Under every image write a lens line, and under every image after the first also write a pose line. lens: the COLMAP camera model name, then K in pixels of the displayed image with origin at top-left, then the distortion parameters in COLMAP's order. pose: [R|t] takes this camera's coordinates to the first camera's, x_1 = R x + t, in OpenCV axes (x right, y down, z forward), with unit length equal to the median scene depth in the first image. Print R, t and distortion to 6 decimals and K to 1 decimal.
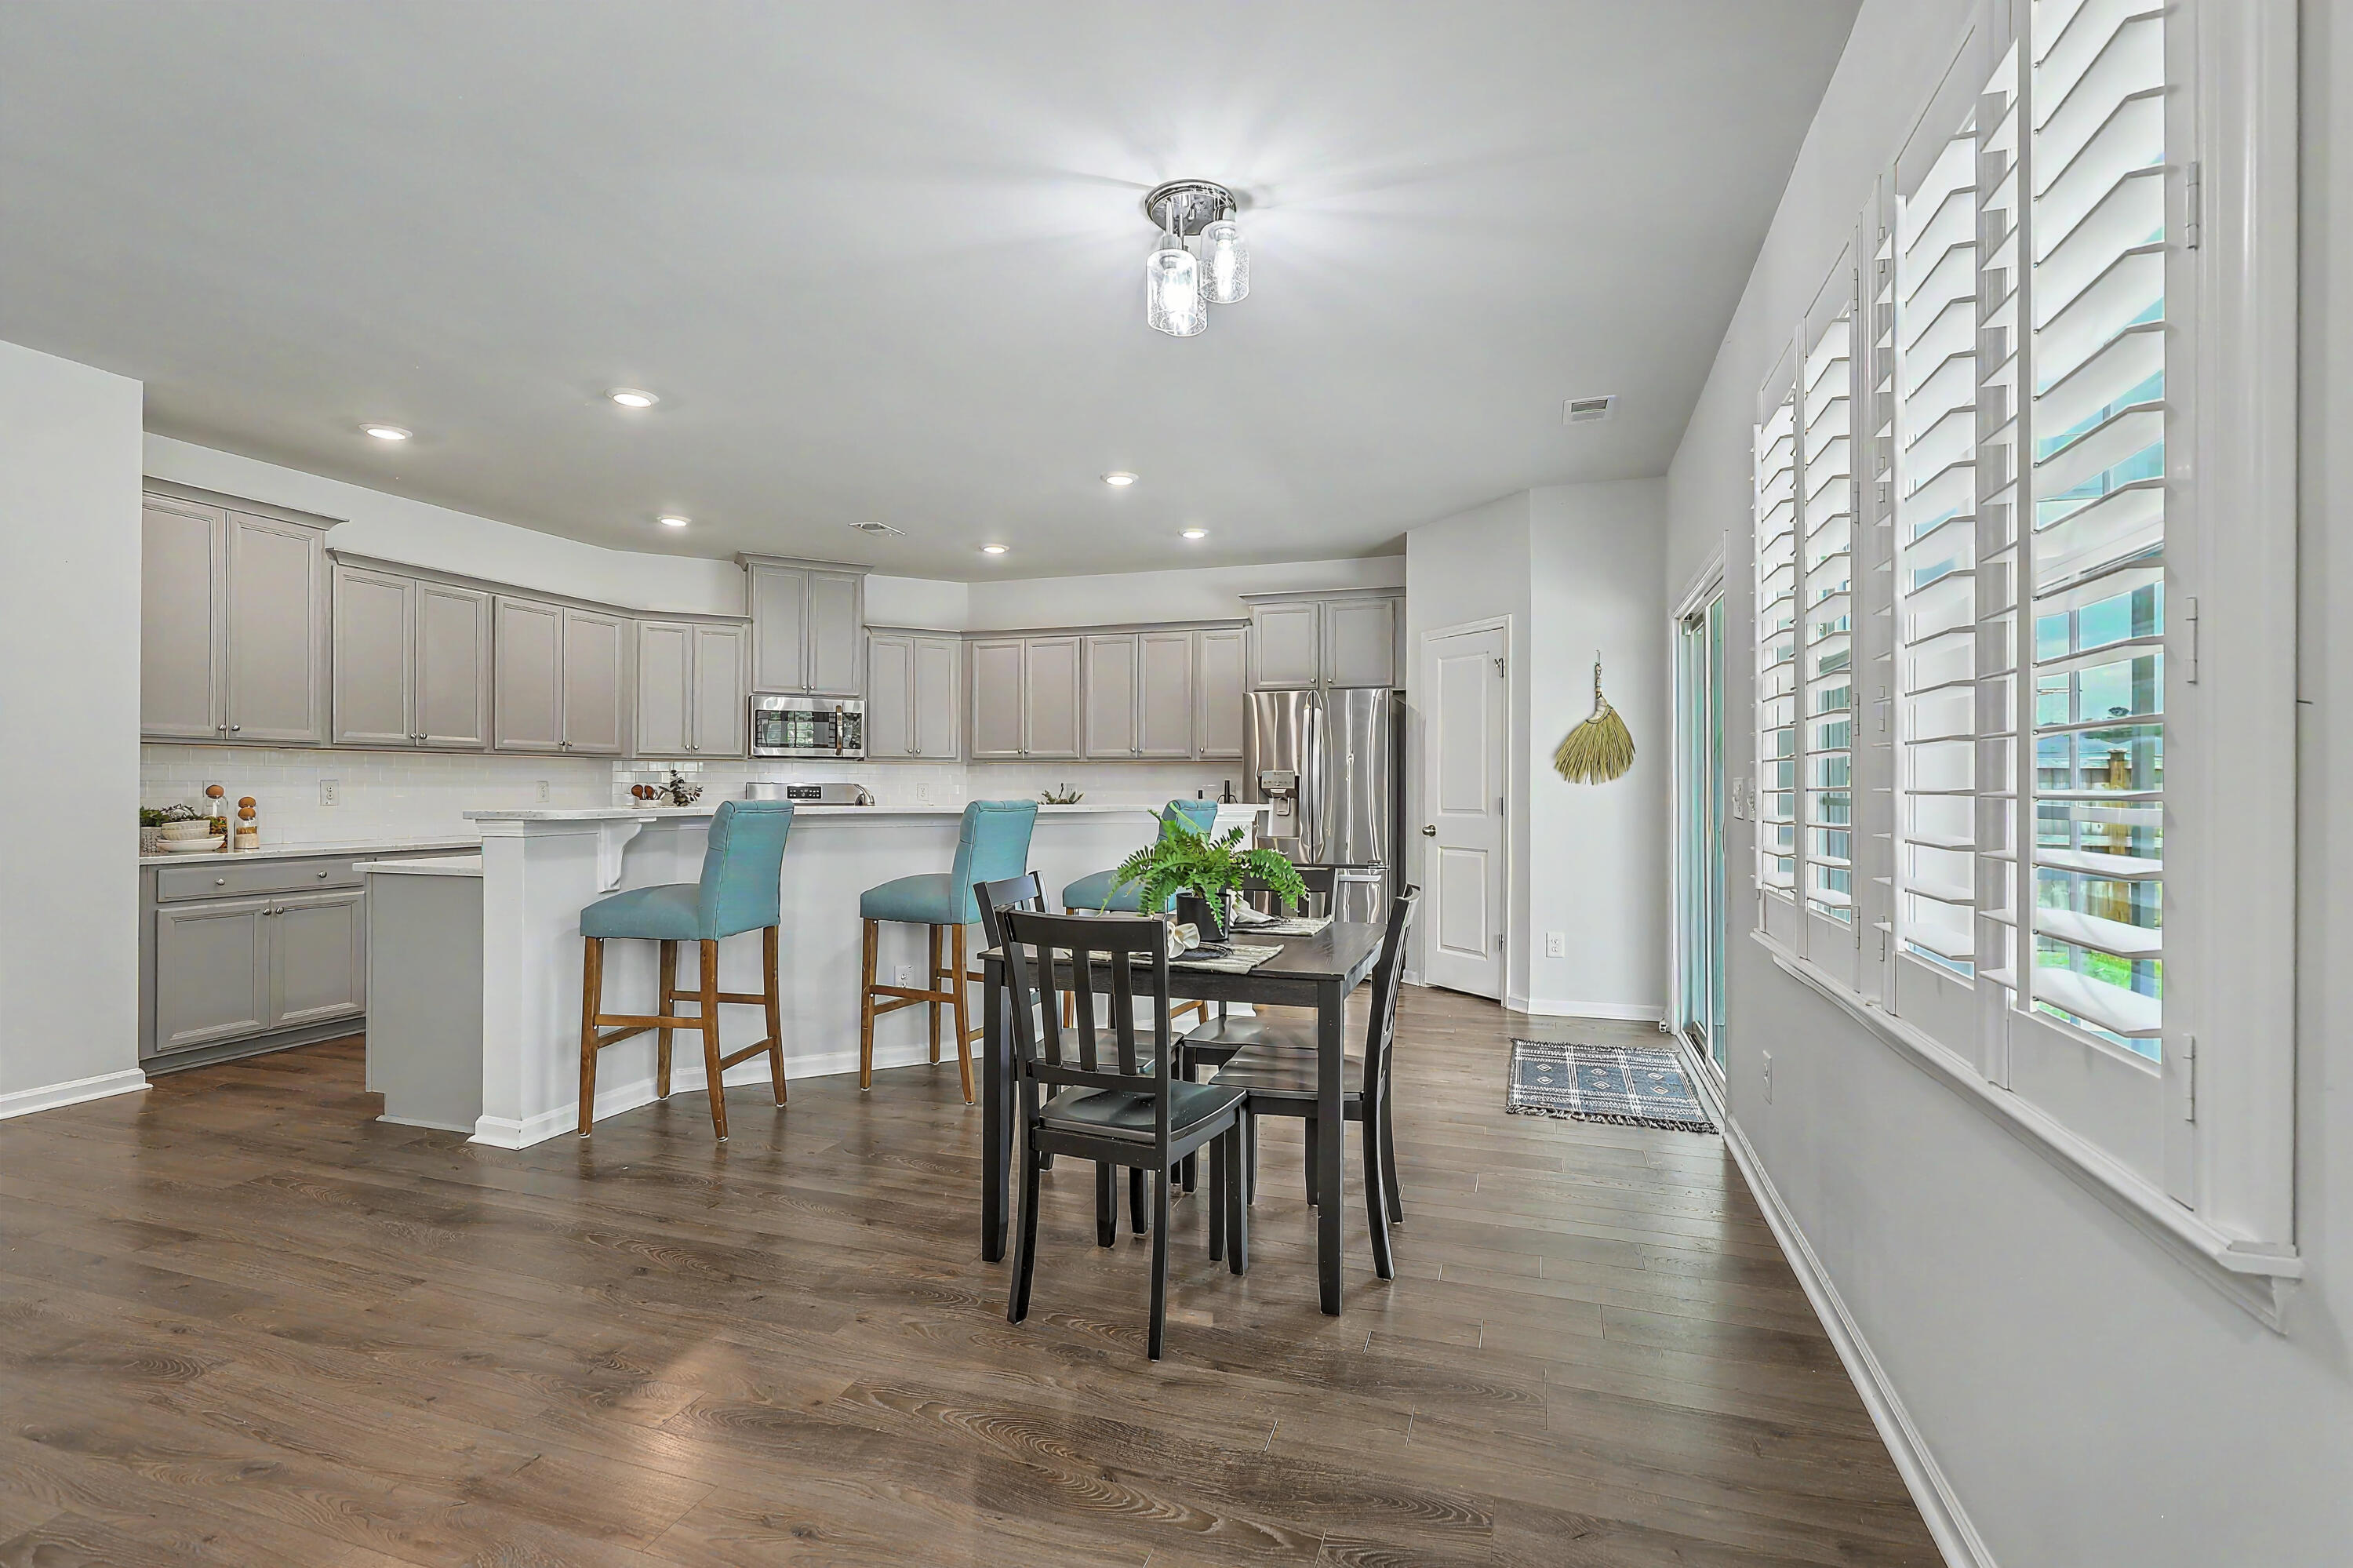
lens RADIAL K [[1073.0, 0, 1175.8], [0, 1073.0, 784.2], [0, 0, 1]] dist [-0.002334, 0.000241]
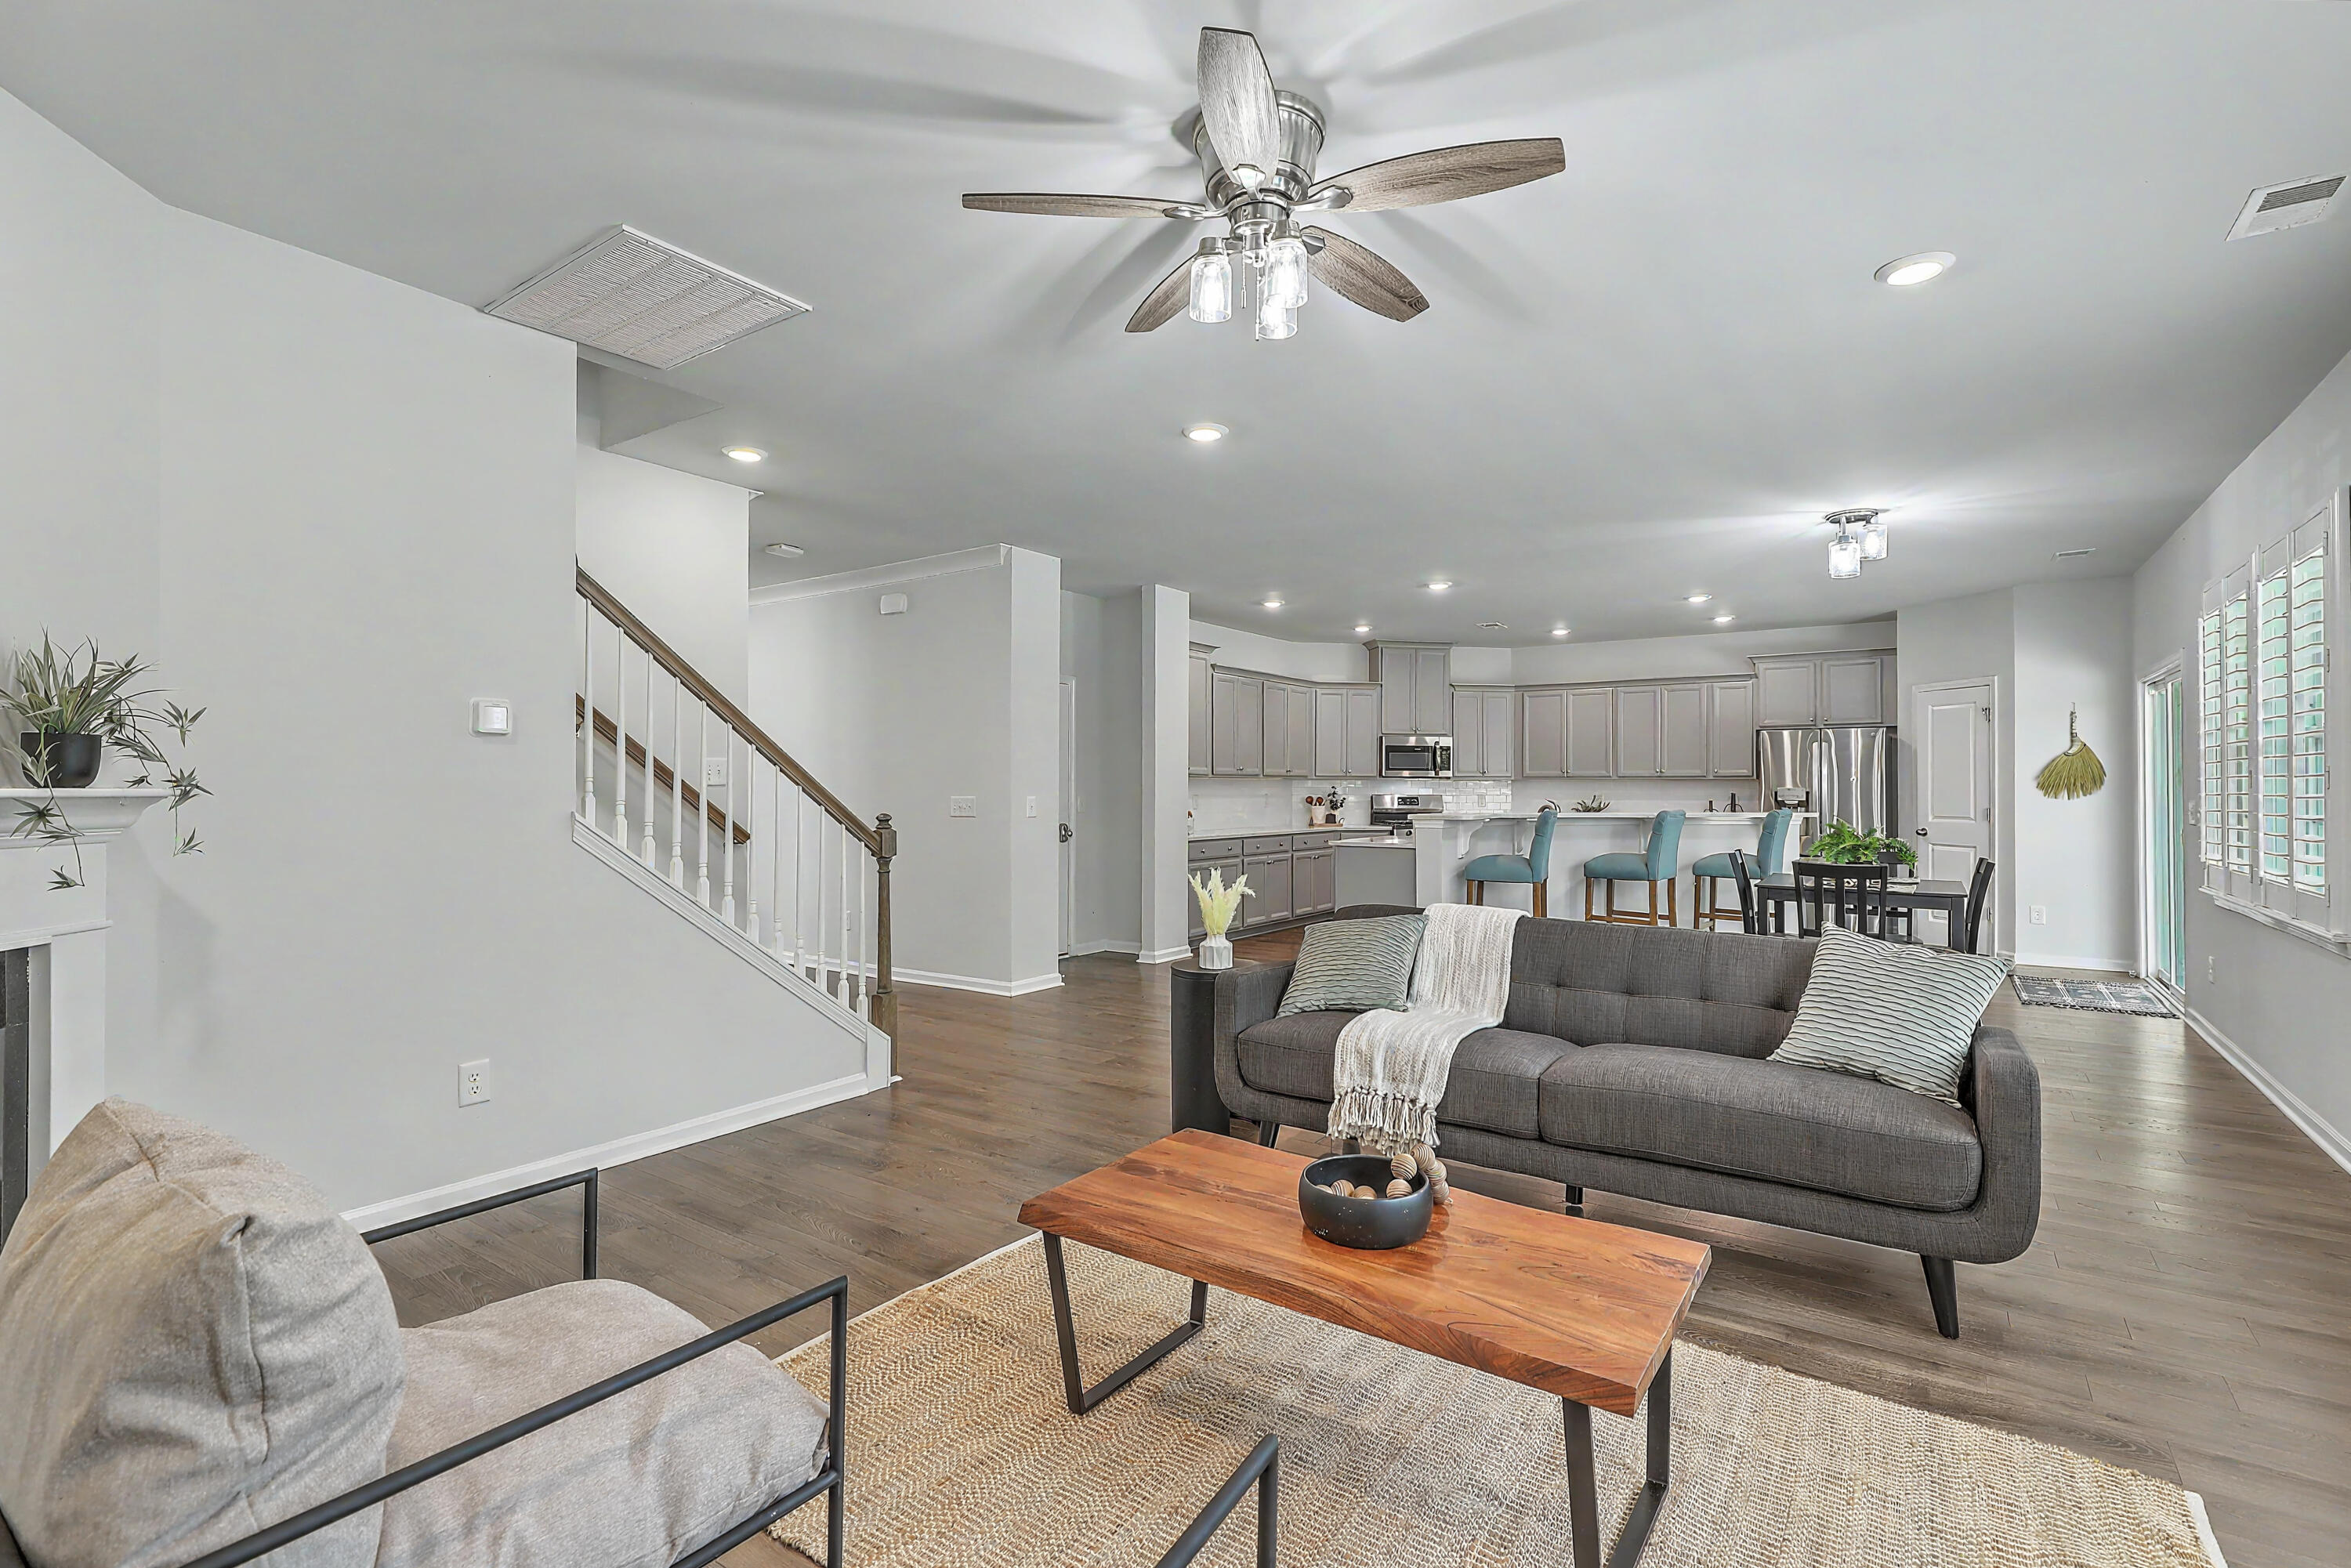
lens RADIAL K [[1072.0, 0, 1181.6], [0, 1072.0, 775.6], [0, 0, 1]] dist [-0.002334, 0.000241]
pose [[0.958547, -0.003843, -0.284910, -0.278357], [0.000907, 0.999945, -0.010439, -0.014946], [0.284935, 0.009748, 0.958497, -0.572783]]
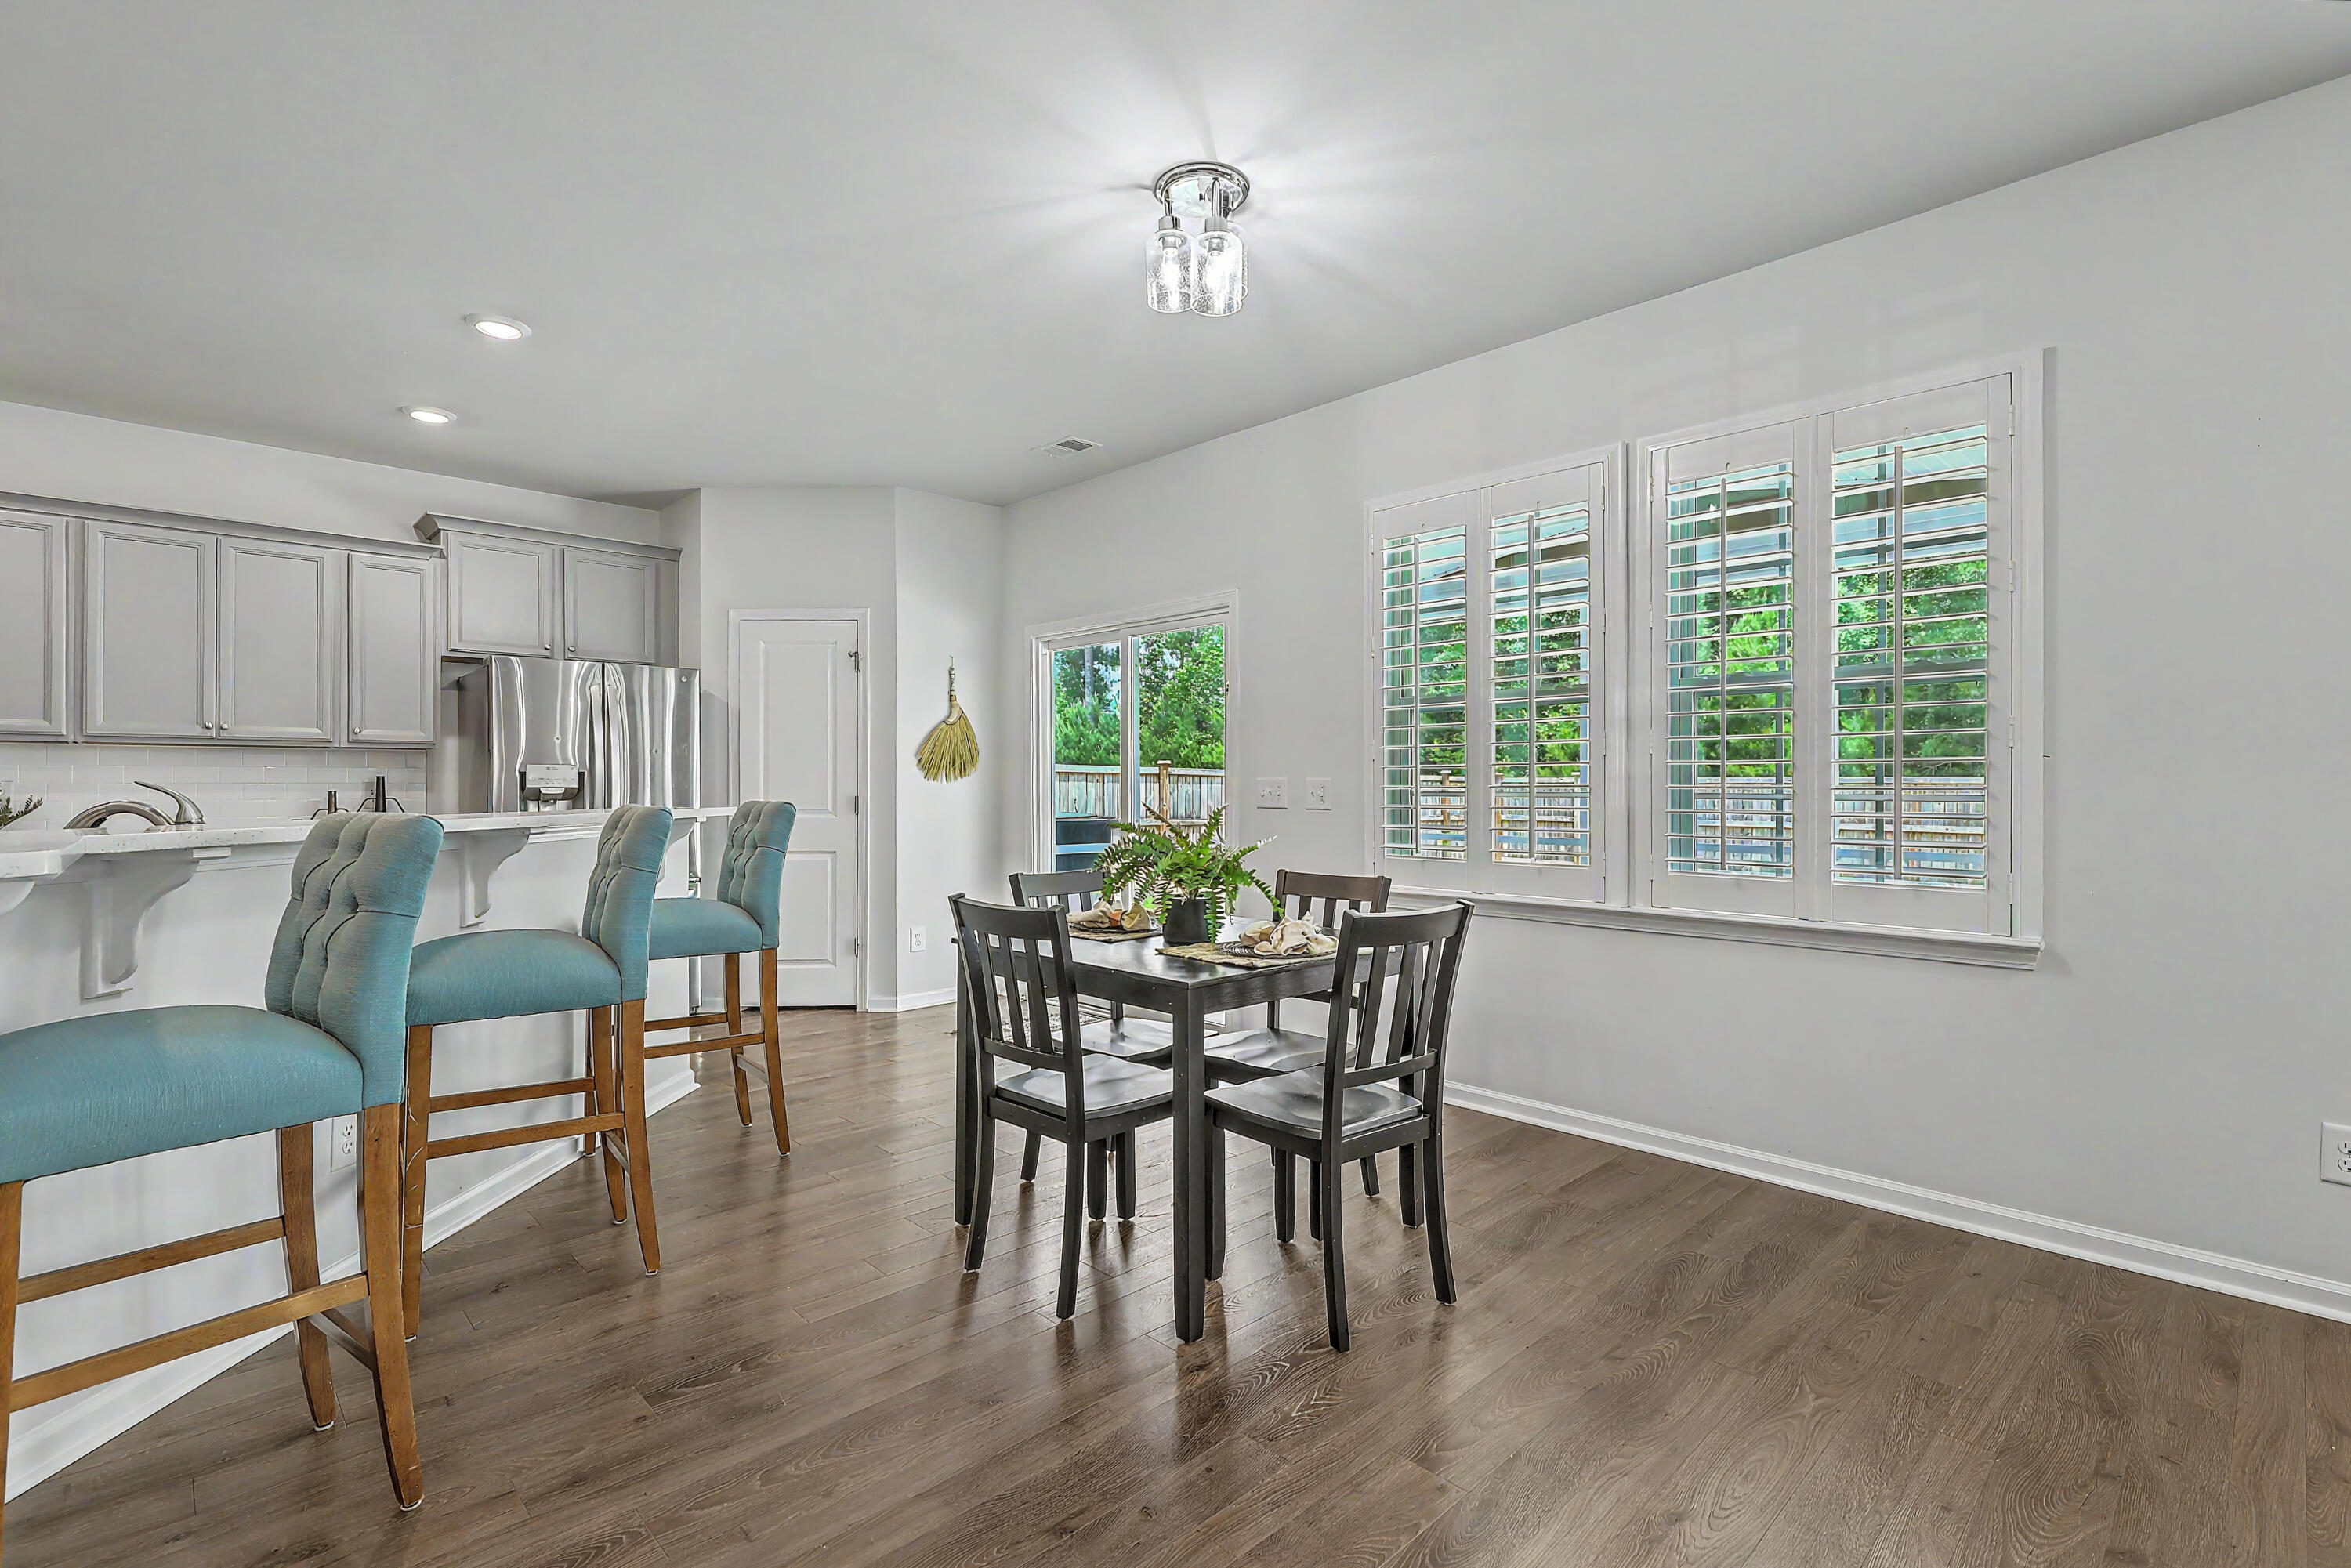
lens RADIAL K [[1072.0, 0, 1220.9], [0, 1072.0, 793.6], [0, 0, 1]] dist [-0.002334, 0.000241]
pose [[0.475063, -0.009681, 0.879898, -0.366124], [-0.002863, 0.999917, 0.012547, -0.002569], [-0.879947, -0.008480, 0.474996, 0.234708]]
